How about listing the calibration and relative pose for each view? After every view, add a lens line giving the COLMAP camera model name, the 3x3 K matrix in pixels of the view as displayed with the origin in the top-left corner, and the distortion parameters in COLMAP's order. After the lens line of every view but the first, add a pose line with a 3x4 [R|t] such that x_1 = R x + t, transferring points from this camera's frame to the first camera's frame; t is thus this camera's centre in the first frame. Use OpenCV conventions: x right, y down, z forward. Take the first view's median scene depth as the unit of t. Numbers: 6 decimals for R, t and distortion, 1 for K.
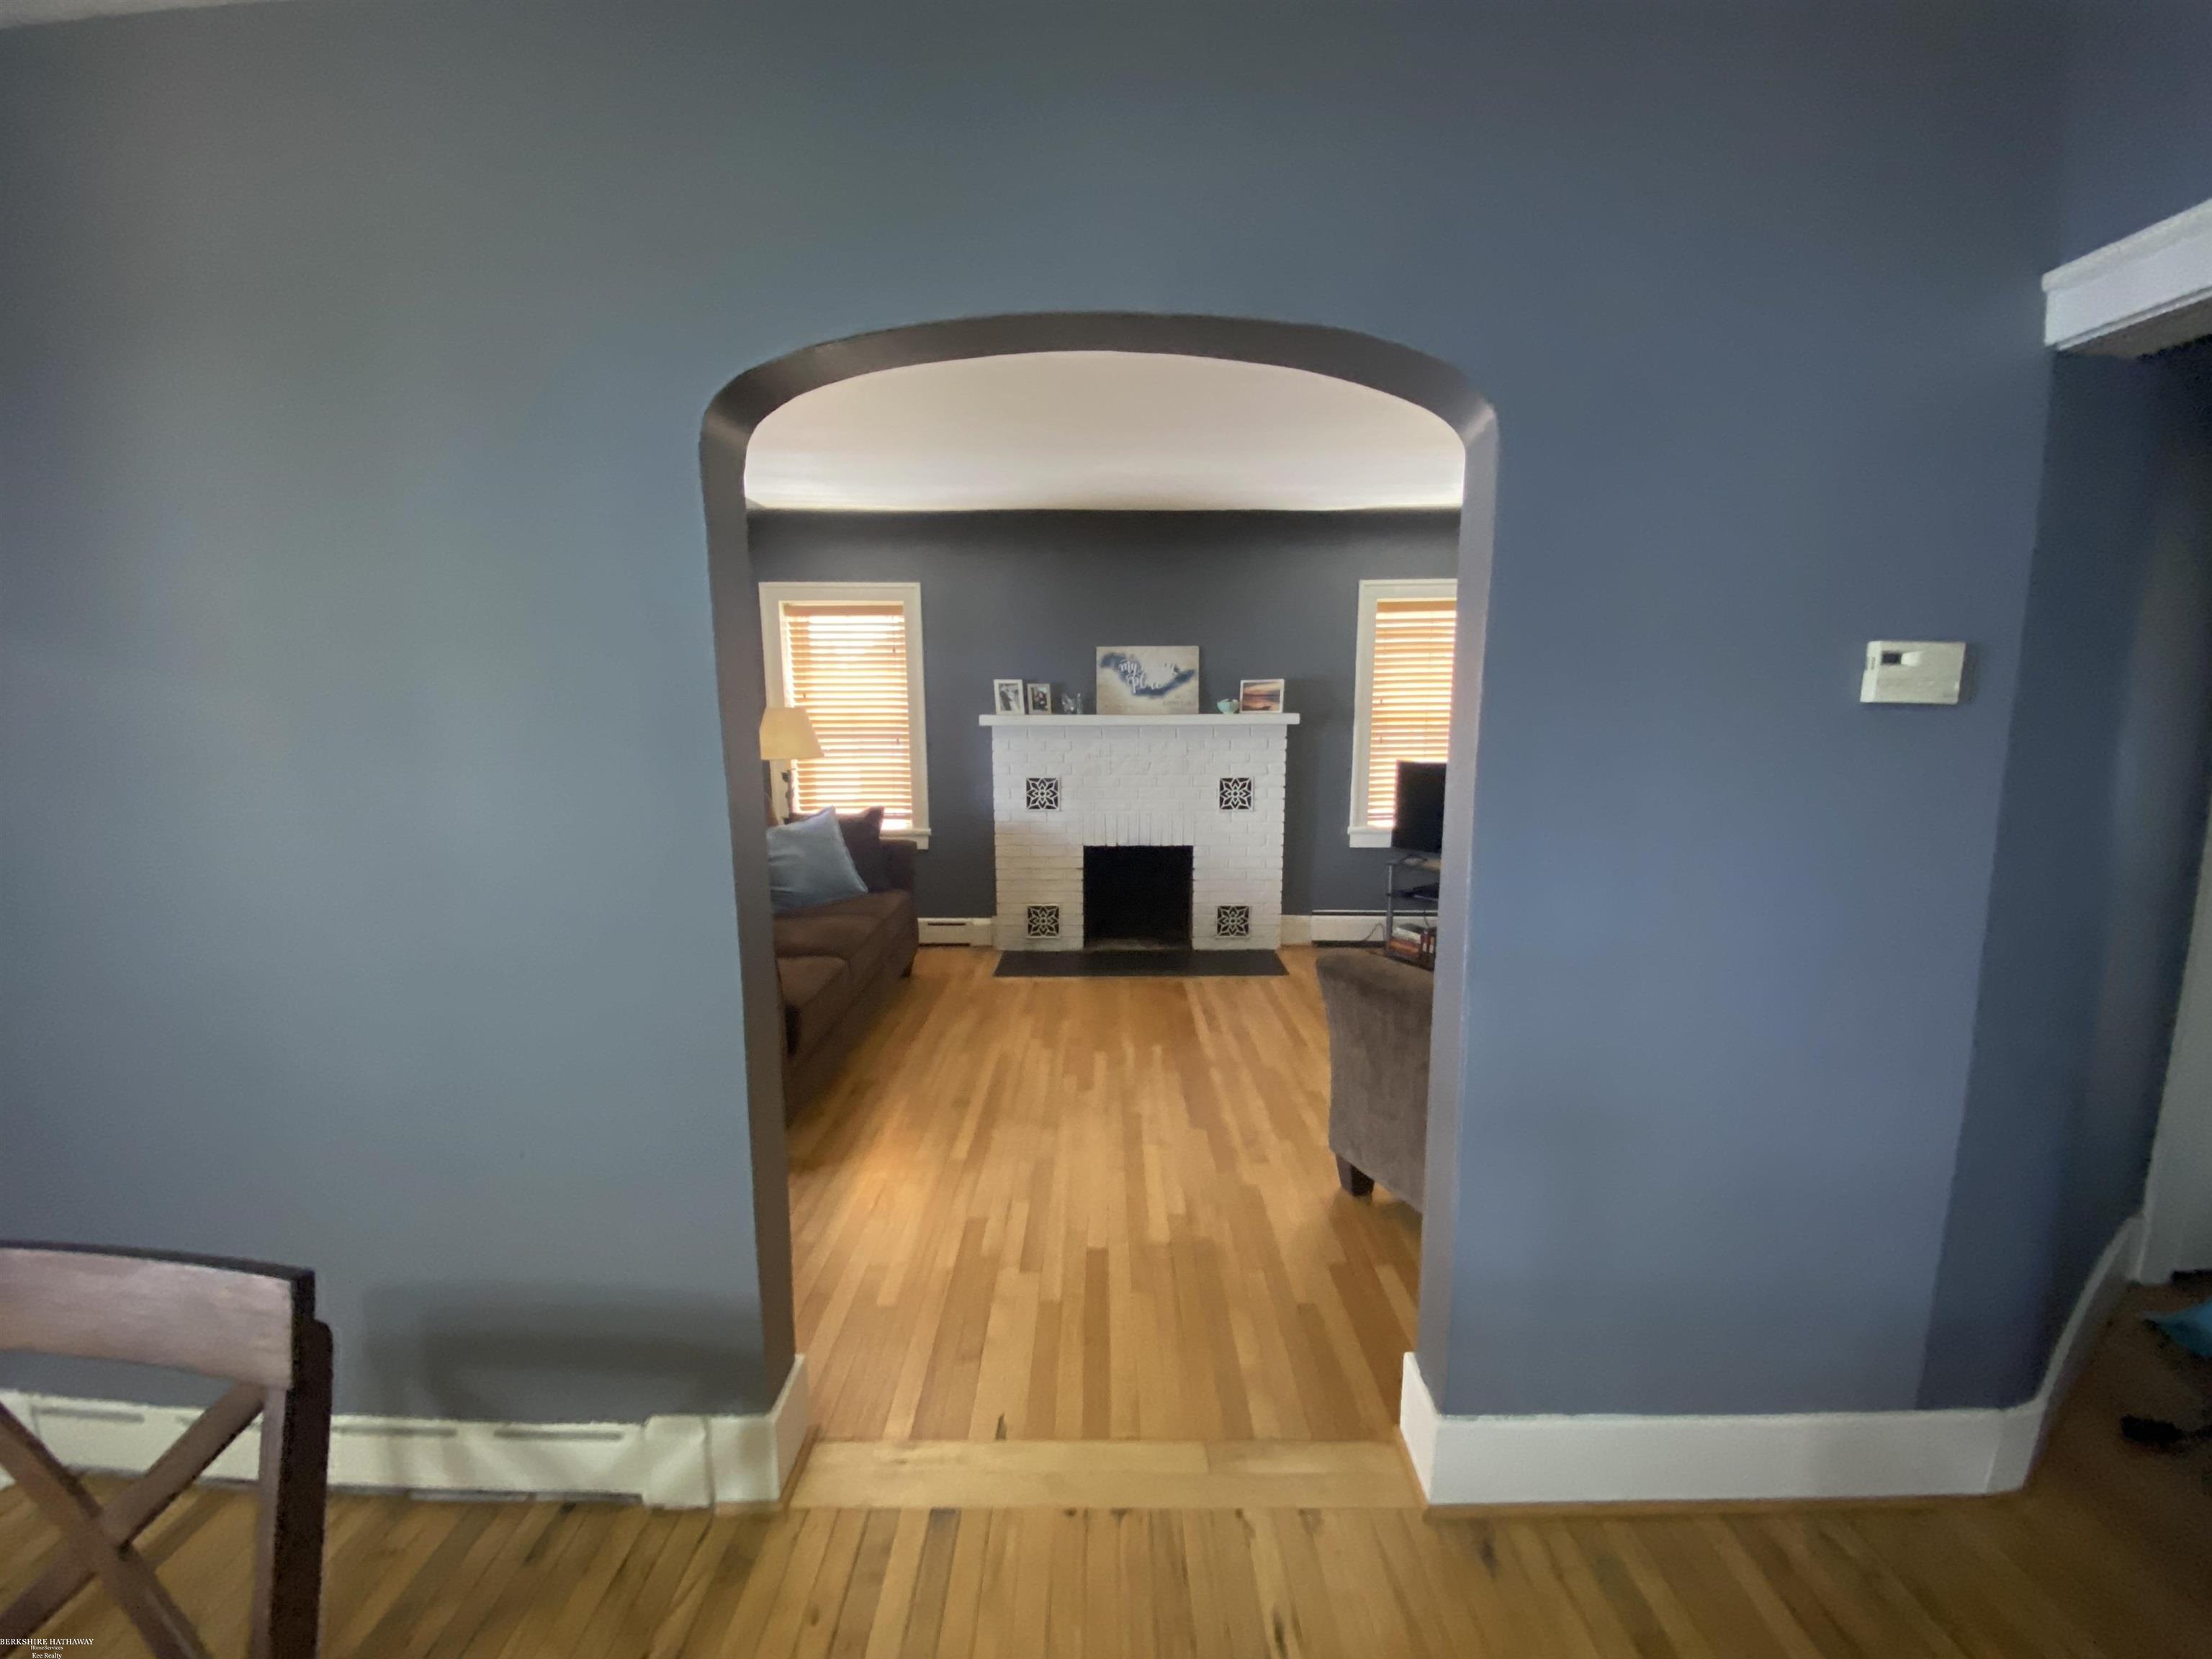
lens RADIAL K [[889.3, 0, 1156.5], [0, 889.3, 849.4], [0, 0, 1]] dist [-0.000151, -0.000051]
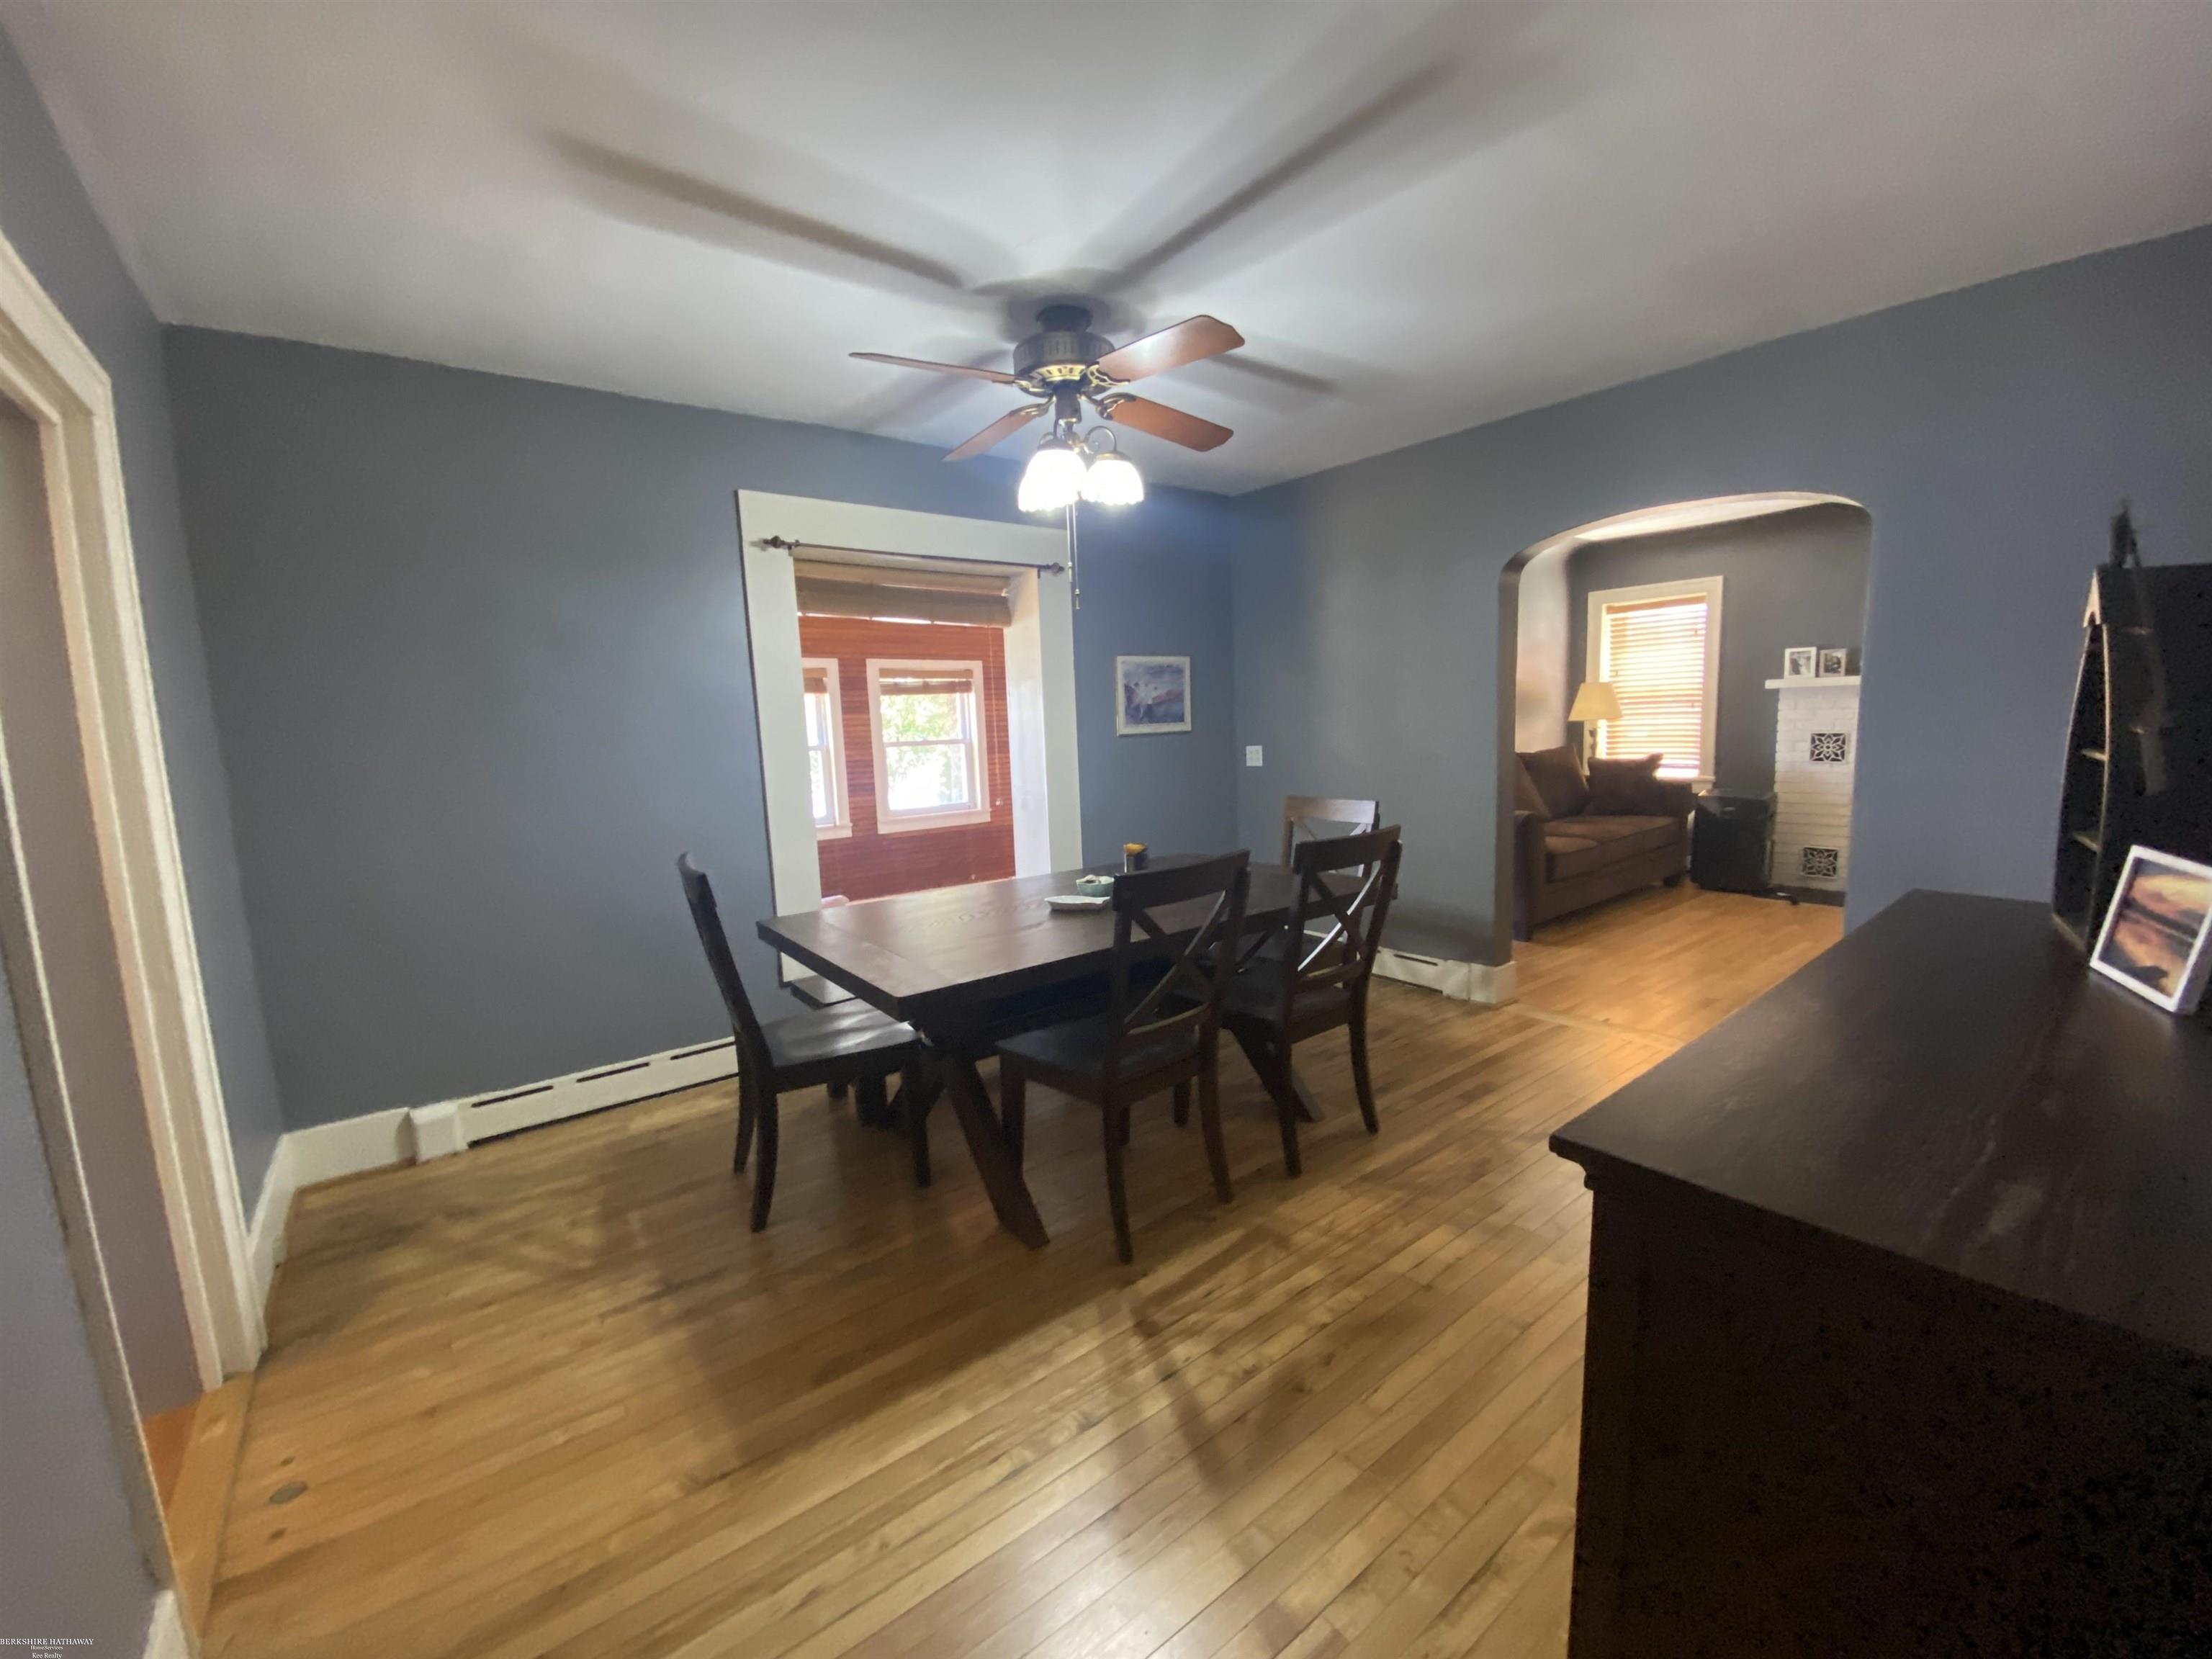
lens RADIAL K [[892.8, 0, 1094.4], [0, 892.8, 823.7], [0, 0, 1]] dist [0.000453, 0.000048]
pose [[0.567978, 0.077021, -0.819432, 0.279280], [-0.089612, 0.995480, 0.031455, 0.081456], [0.818151, 0.055565, 0.572313, -0.400328]]
